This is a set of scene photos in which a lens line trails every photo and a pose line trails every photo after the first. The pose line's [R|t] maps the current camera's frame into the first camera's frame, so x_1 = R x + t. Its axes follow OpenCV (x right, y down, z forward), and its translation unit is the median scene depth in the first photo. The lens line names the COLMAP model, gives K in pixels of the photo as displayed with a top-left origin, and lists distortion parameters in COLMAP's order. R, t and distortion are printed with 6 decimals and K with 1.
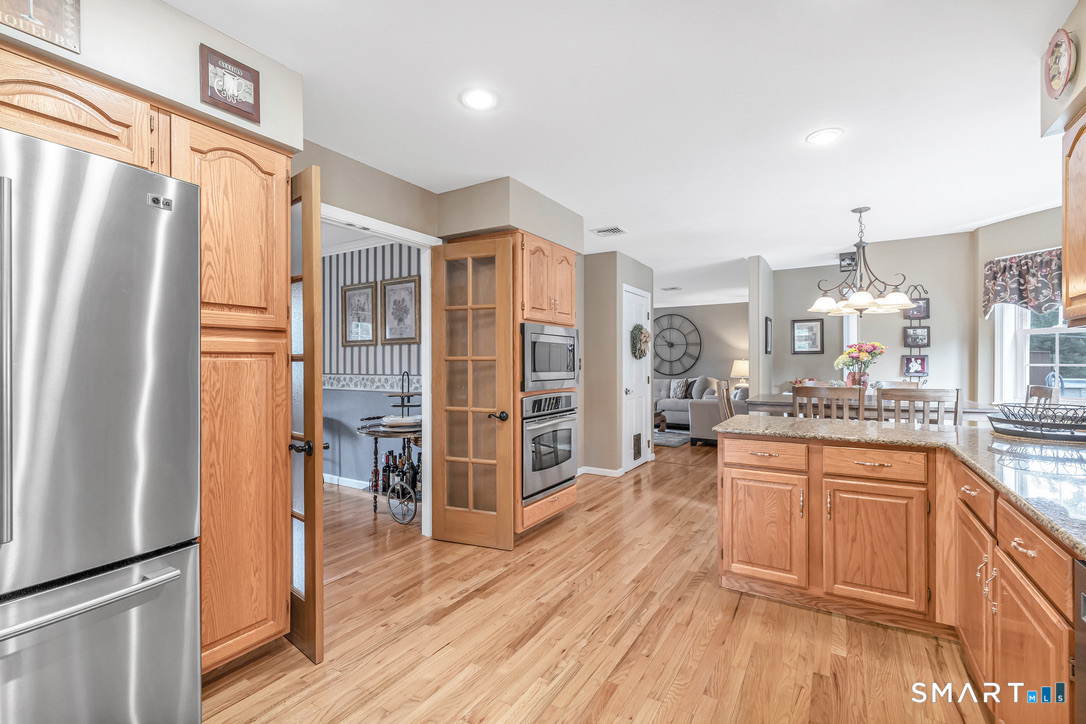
lens RADIAL K [[480.4, 0, 543.0], [0, 480.4, 362.0], [0, 0, 1]] dist [0.000537, -0.000014]
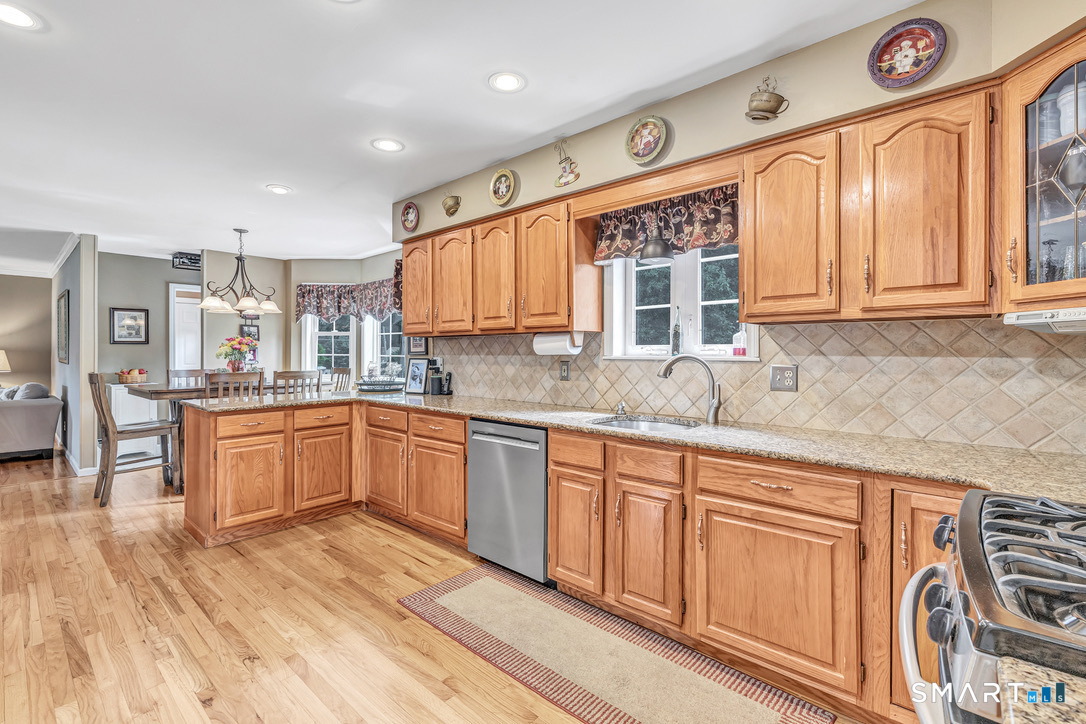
lens RADIAL K [[488.1, 0, 540.6], [0, 488.1, 349.5], [0, 0, 1]] dist [-0.000852, 0.000314]
pose [[0.181130, 0.010627, 0.983402, -0.552798], [-0.003601, 0.999942, -0.010142, 0.002955], [-0.983453, -0.001704, 0.181158, 0.007093]]
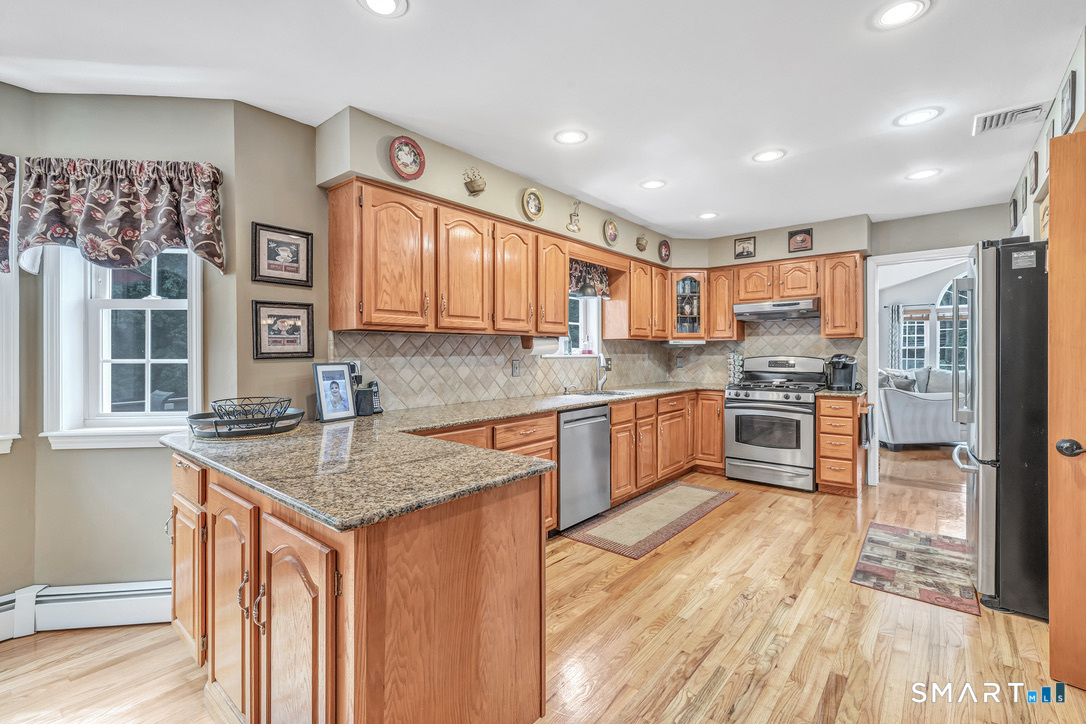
lens RADIAL K [[488.1, 0, 540.6], [0, 488.1, 349.5], [0, 0, 1]] dist [-0.000852, 0.000314]
pose [[-0.989898, 0.002054, 0.141769, 0.243403], [0.001442, 0.999989, -0.004417, -0.004342], [-0.141776, -0.004168, -0.989890, 1.364743]]
